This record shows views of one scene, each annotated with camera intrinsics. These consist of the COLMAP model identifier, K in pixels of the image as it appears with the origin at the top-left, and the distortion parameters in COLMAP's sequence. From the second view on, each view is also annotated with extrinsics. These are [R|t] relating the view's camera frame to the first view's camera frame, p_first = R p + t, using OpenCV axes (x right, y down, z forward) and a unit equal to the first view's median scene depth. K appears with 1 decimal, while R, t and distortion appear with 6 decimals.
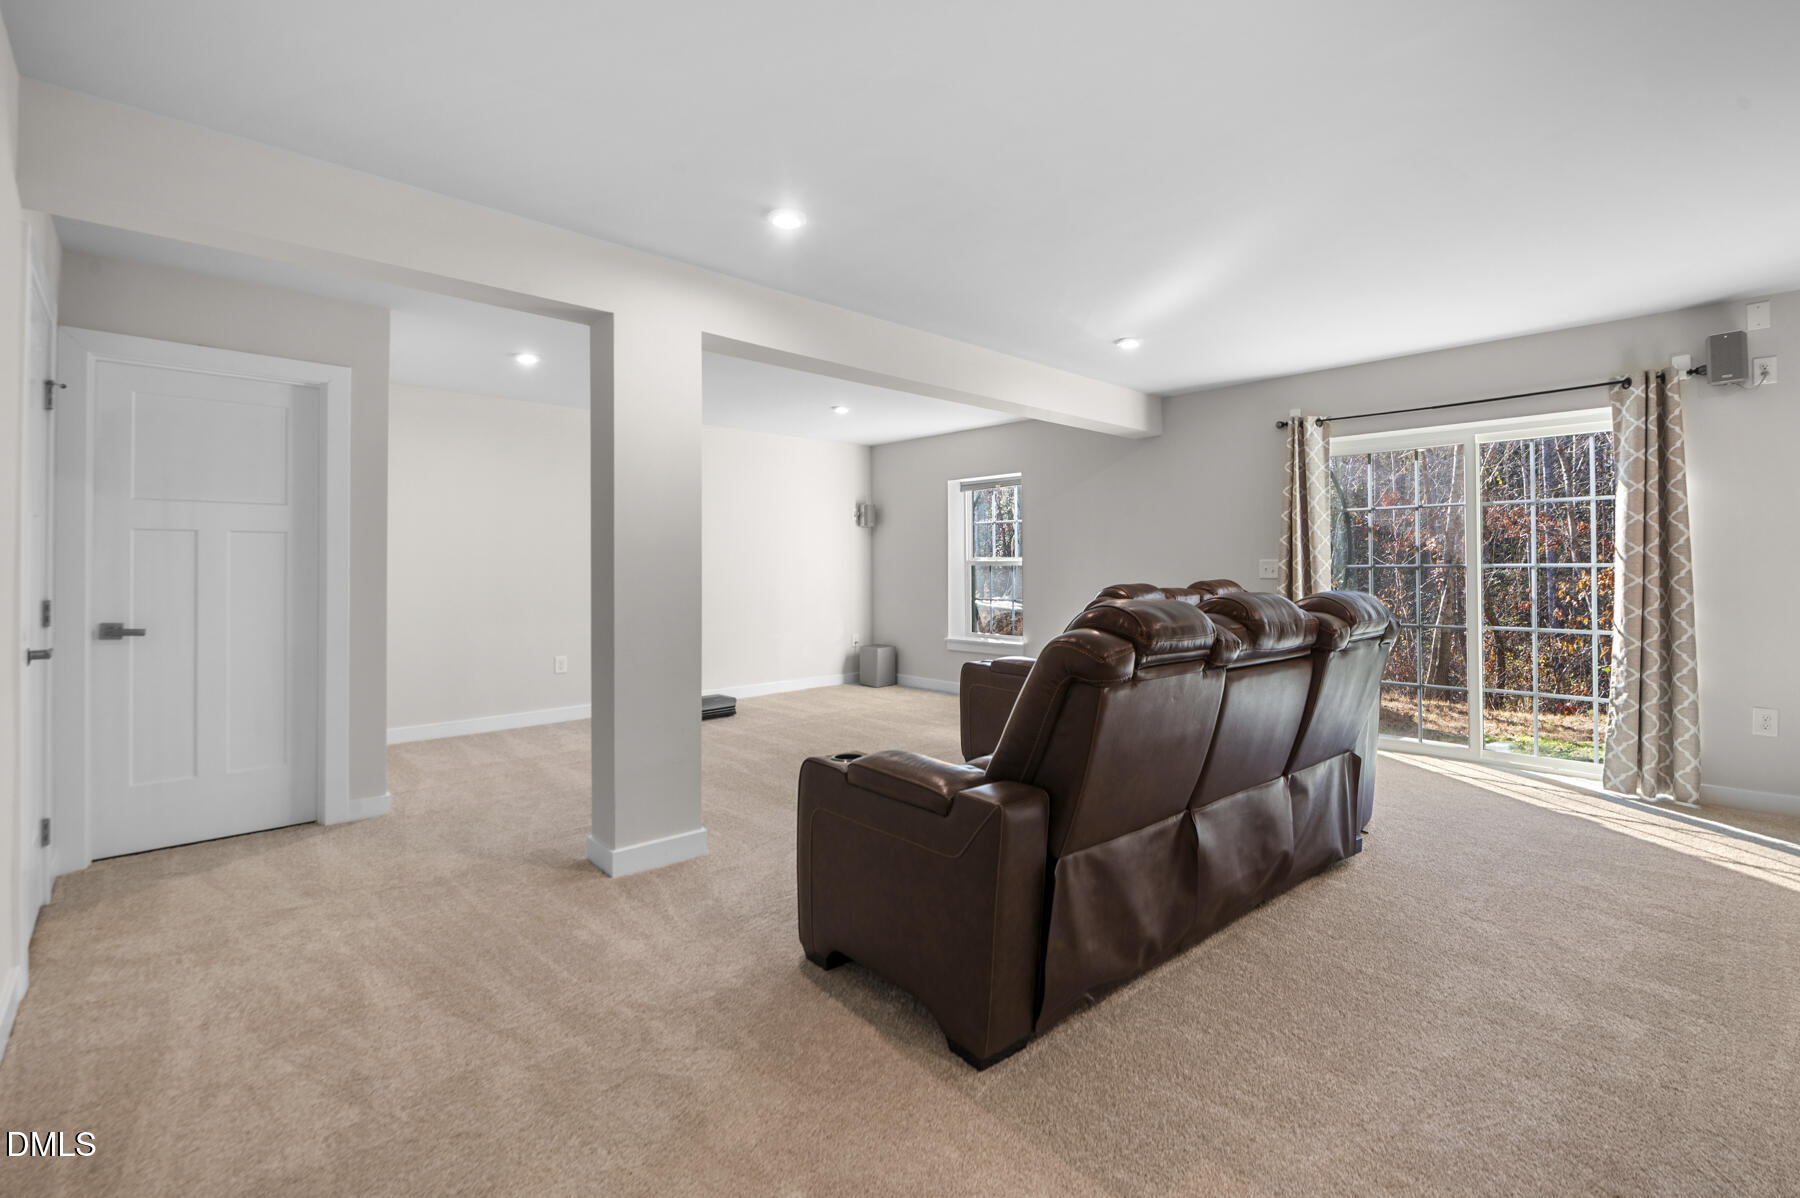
lens RADIAL K [[801.7, 0, 901.6], [0, 801.7, 568.3], [0, 0, 1]] dist [-0.012139, -0.000078]
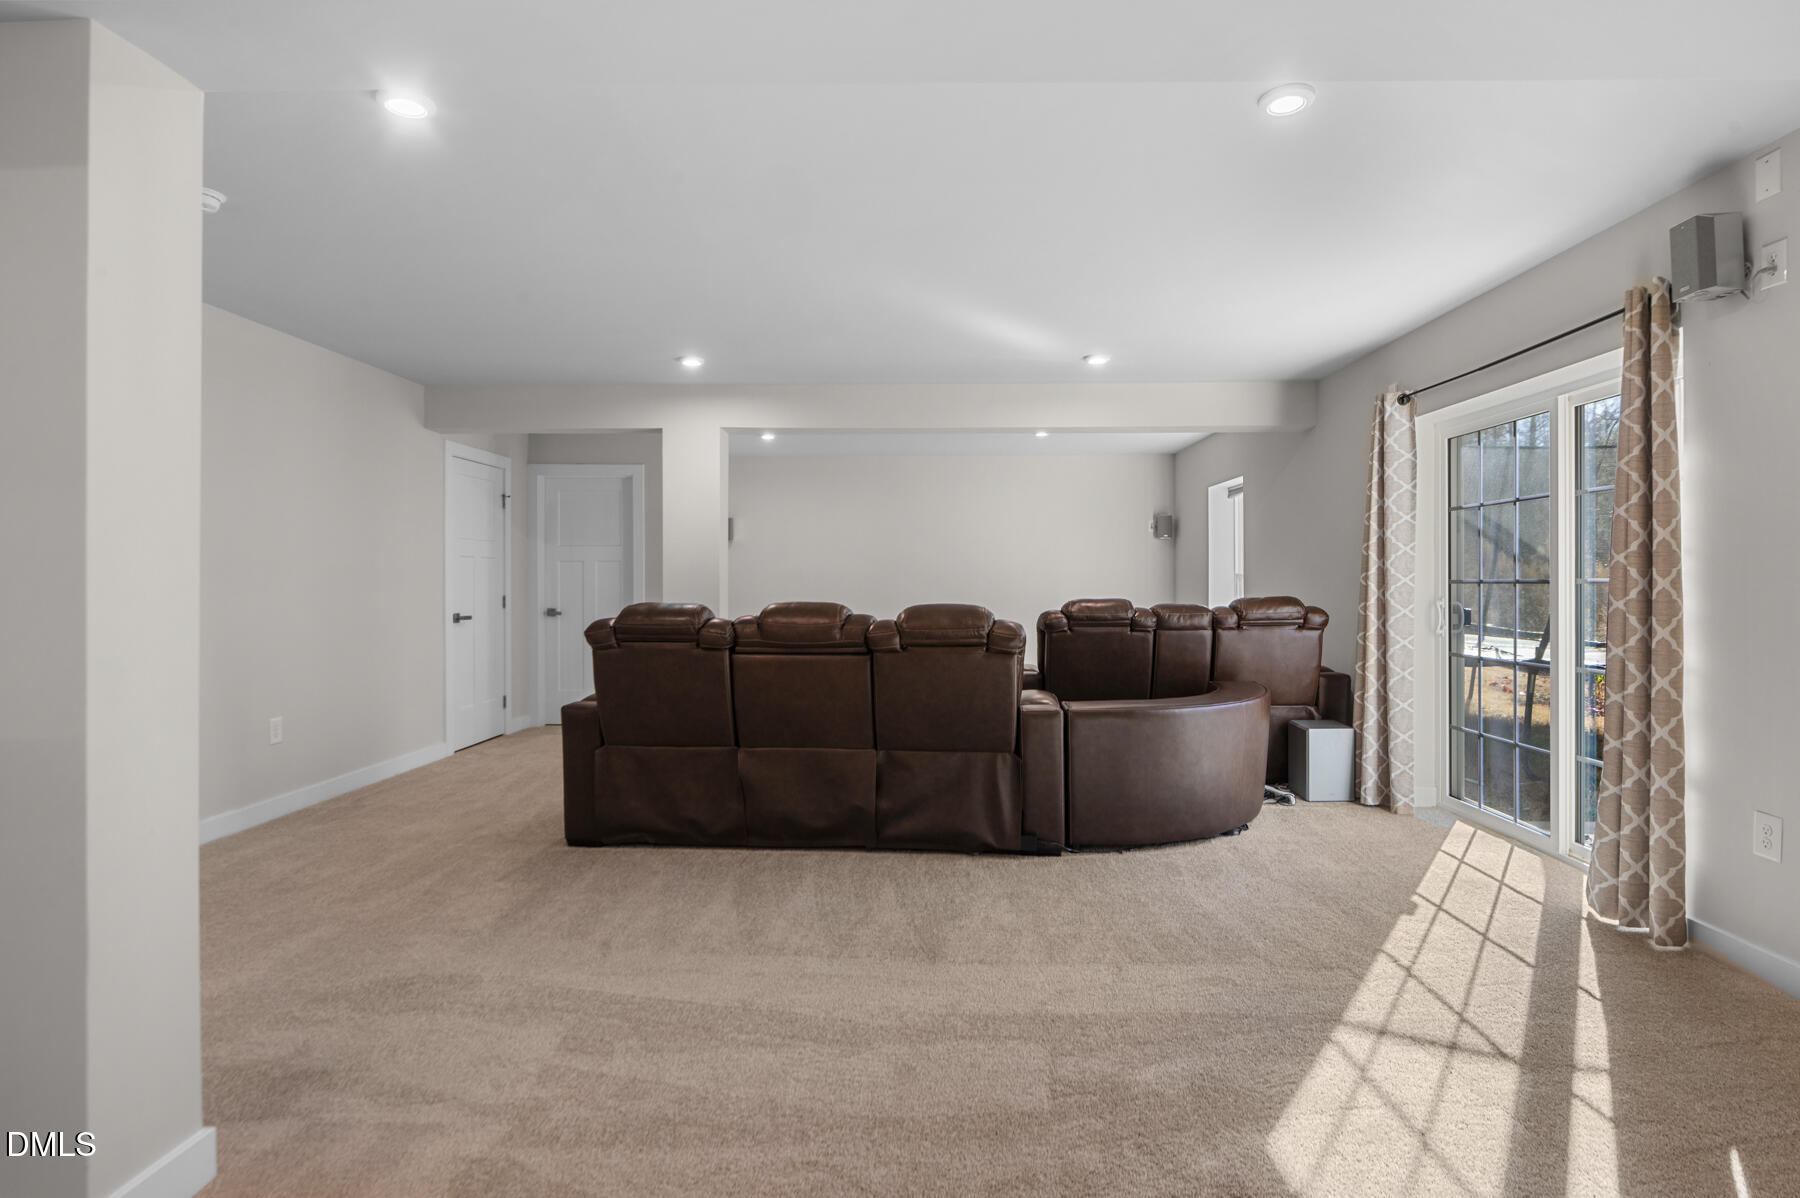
lens RADIAL K [[884.8, 0, 900.0], [0, 884.8, 599.0], [0, 0, 1]] dist [-0.010192, -0.000236]
pose [[0.707846, 0.016822, -0.706167, 1.061514], [-0.000362, 0.999725, 0.023452, -0.006958], [0.706367, -0.016345, 0.707657, 0.037527]]
